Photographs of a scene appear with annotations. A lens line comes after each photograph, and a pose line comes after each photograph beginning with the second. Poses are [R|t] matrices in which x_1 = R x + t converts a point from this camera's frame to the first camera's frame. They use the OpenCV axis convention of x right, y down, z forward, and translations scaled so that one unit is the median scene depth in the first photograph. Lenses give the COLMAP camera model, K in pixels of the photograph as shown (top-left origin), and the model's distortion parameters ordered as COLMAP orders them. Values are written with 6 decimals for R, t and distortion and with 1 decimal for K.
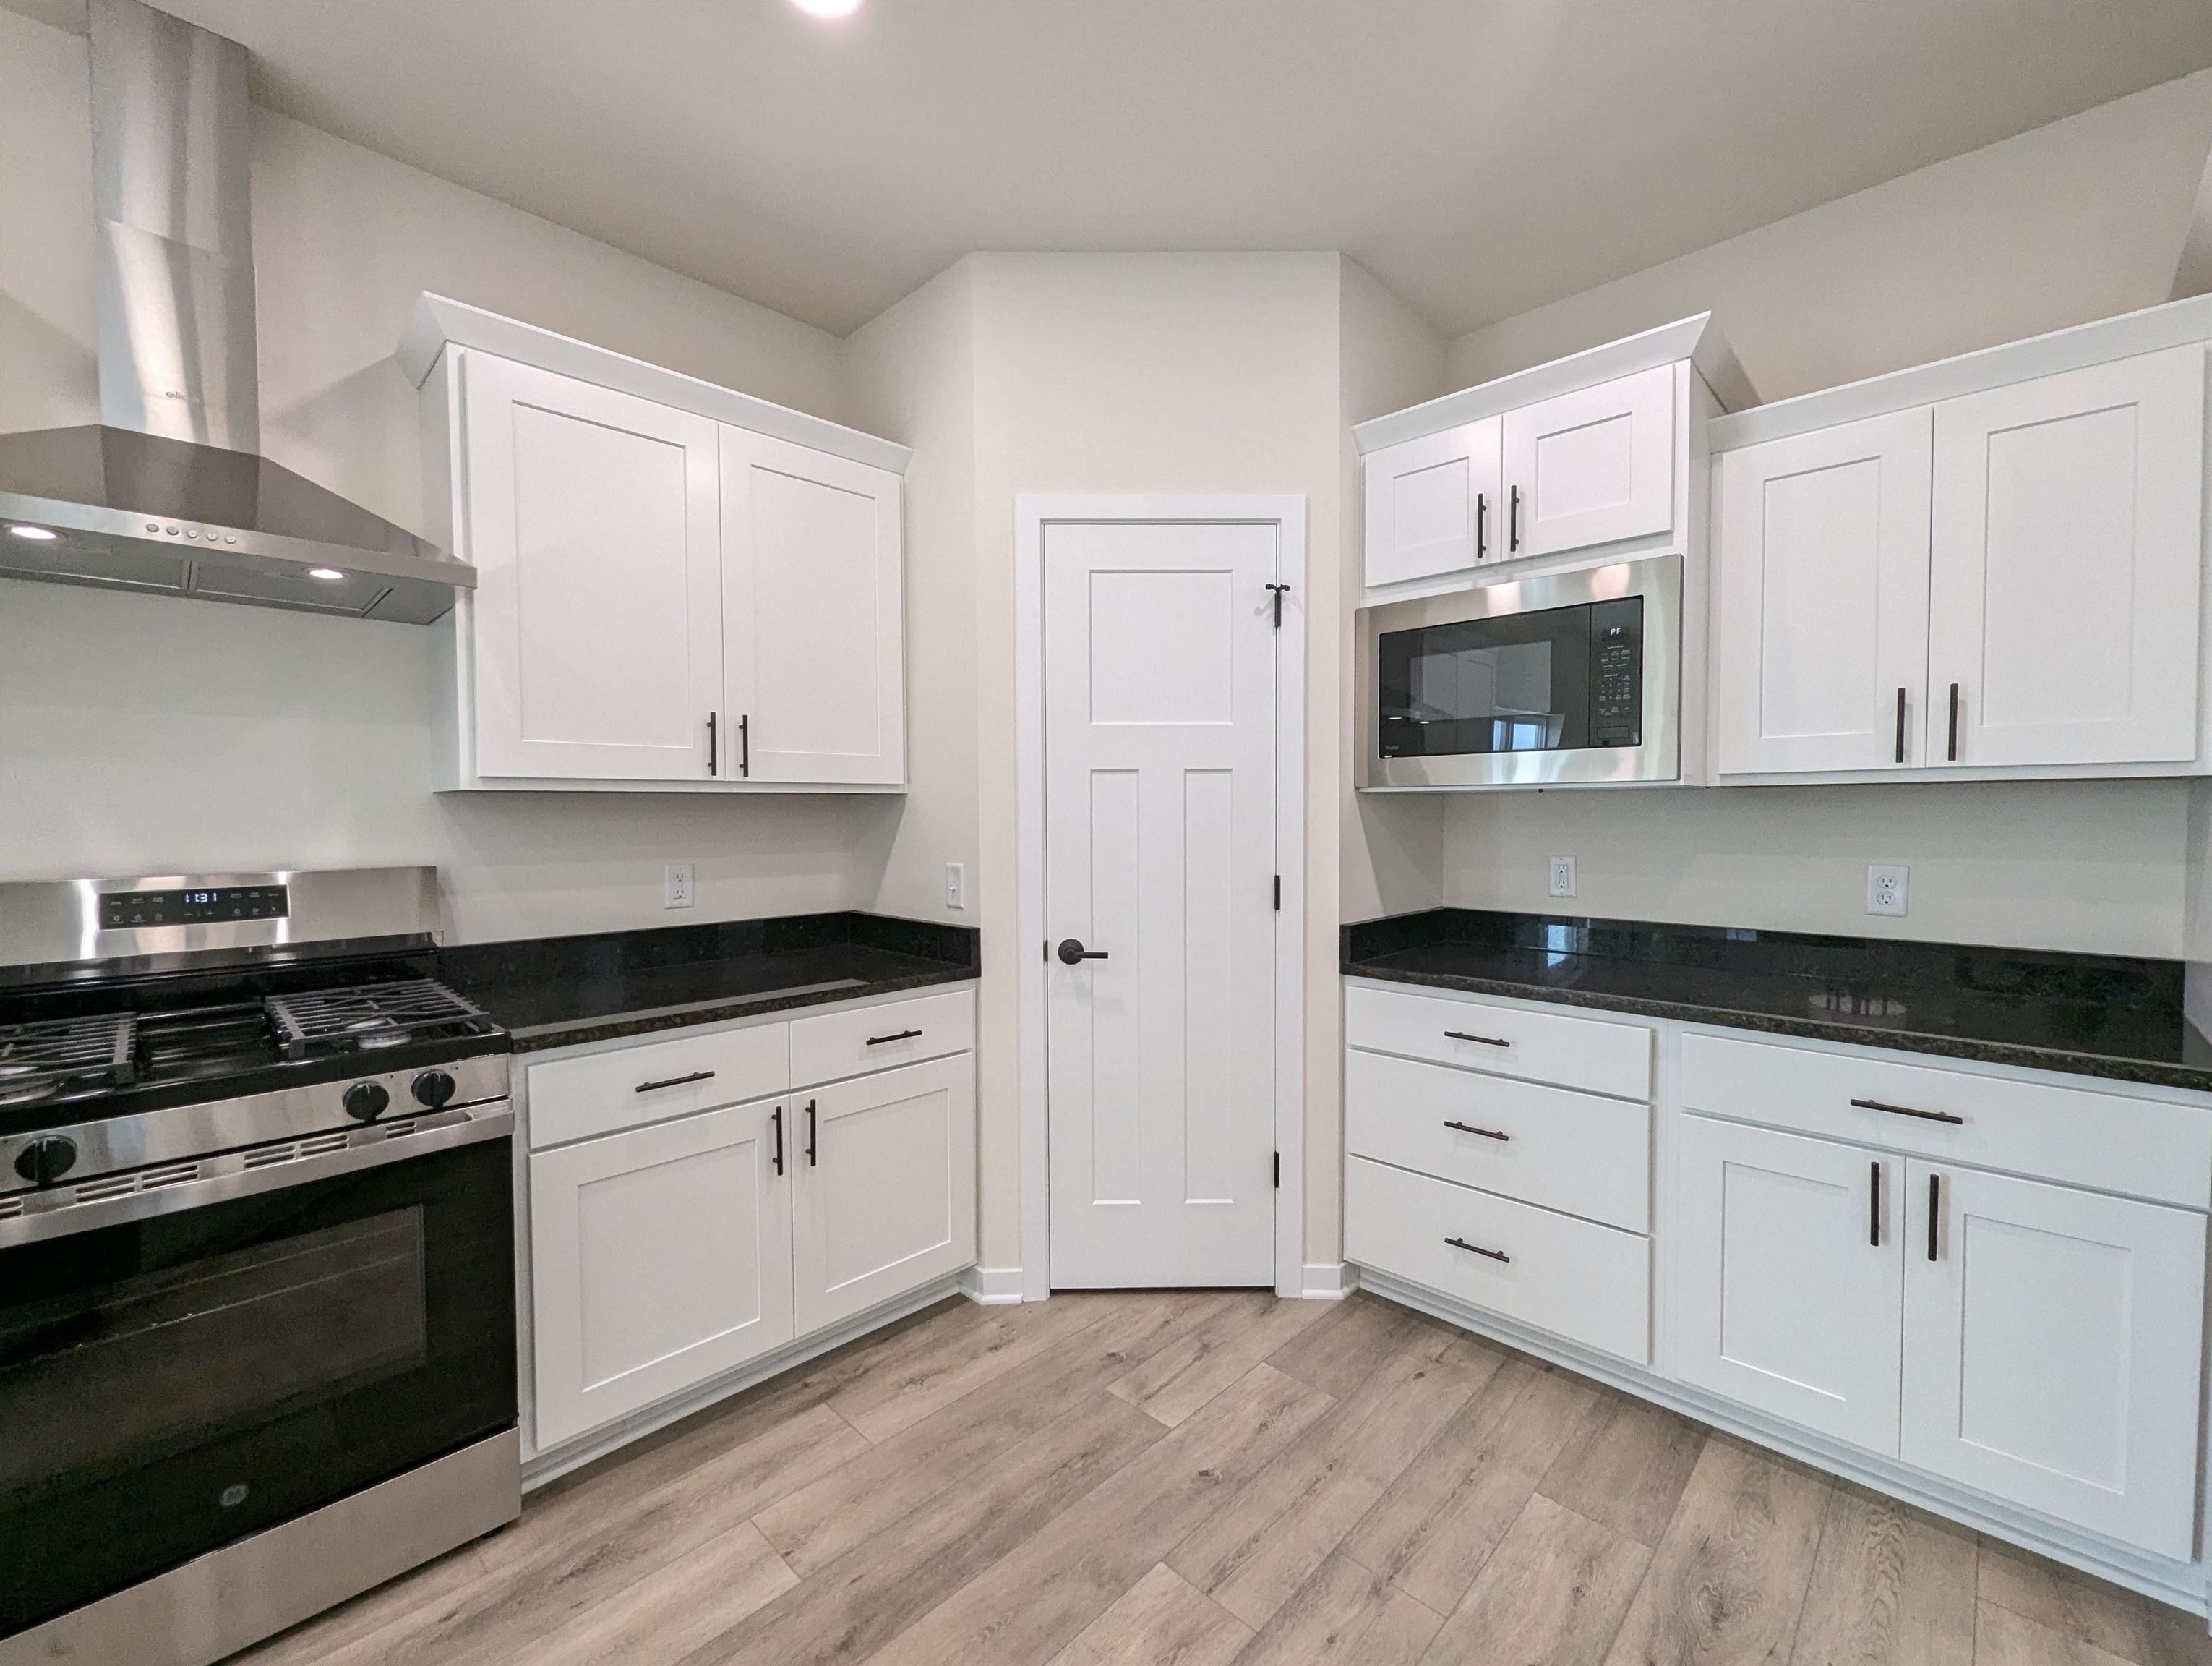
lens RADIAL K [[926.5, 0, 1102.6], [0, 926.5, 837.6], [0, 0, 1]] dist [0.000864, 0.000237]
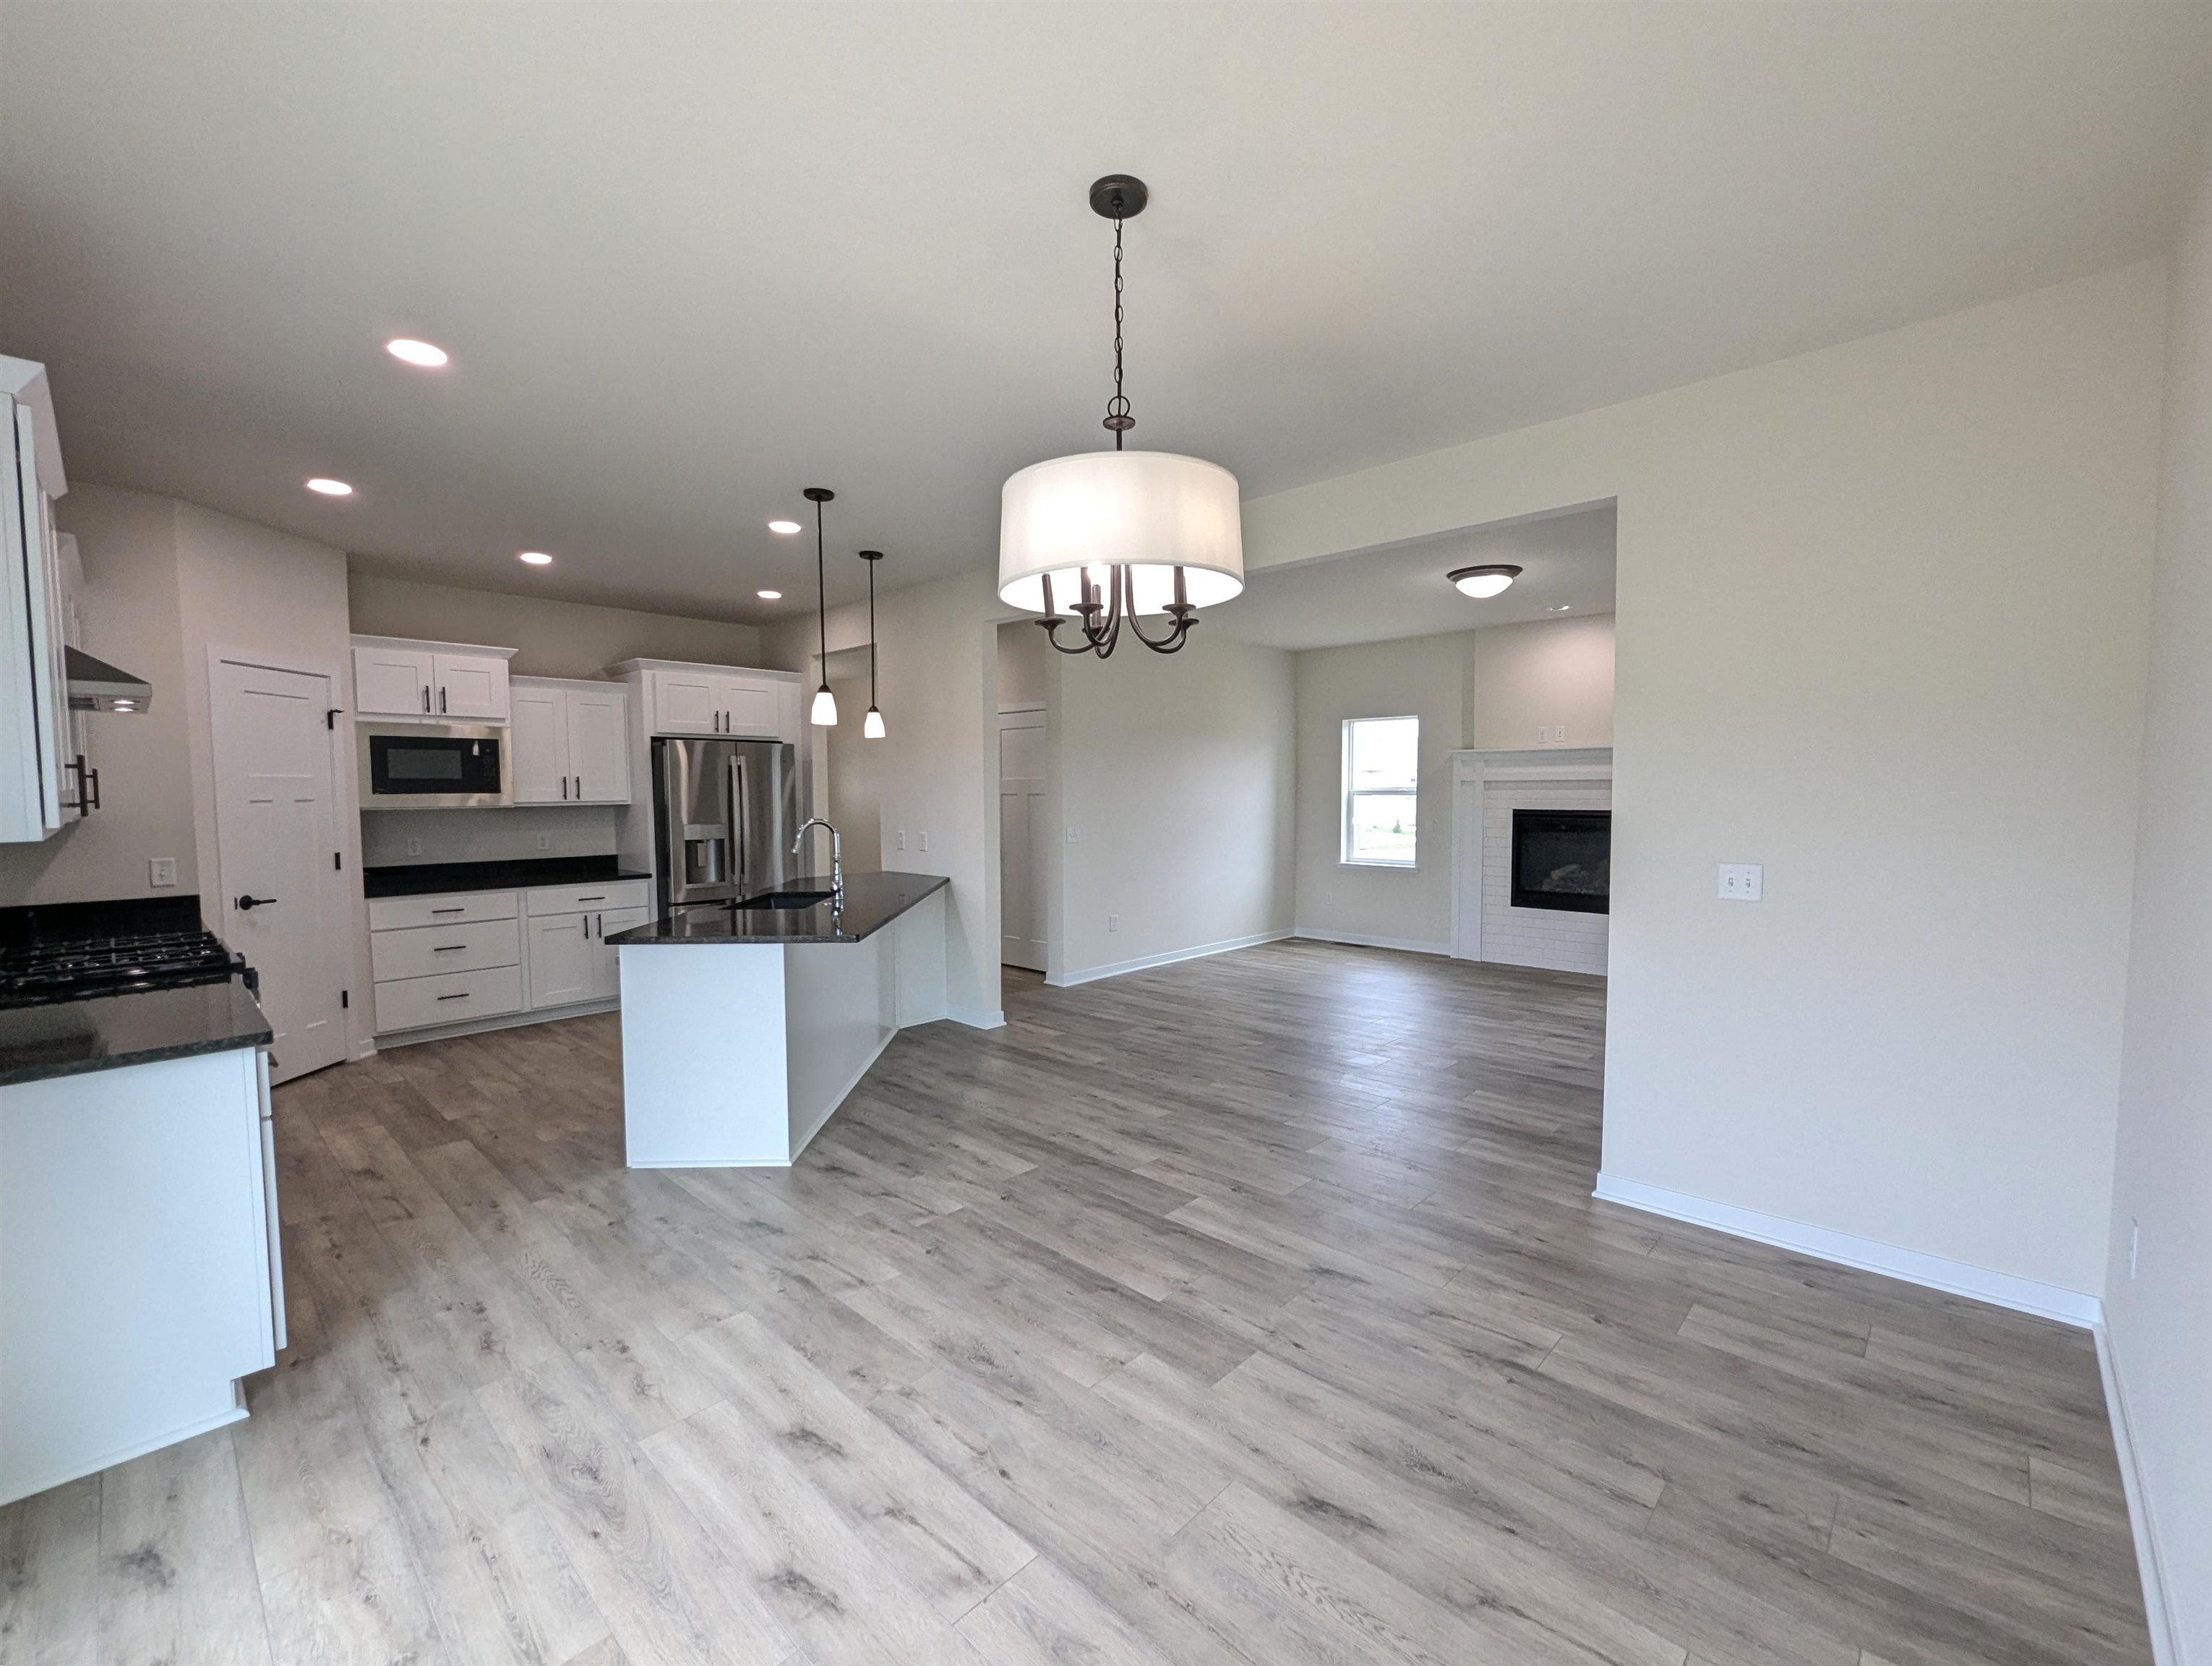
lens RADIAL K [[926.5, 0, 1102.6], [0, 926.5, 837.6], [0, 0, 1]] dist [0.000864, 0.000237]
pose [[-0.014673, -0.045060, 0.998877, -1.967000], [0.039056, 0.998196, 0.045603, -0.019654], [-0.999129, 0.039681, -0.012886, -0.674845]]
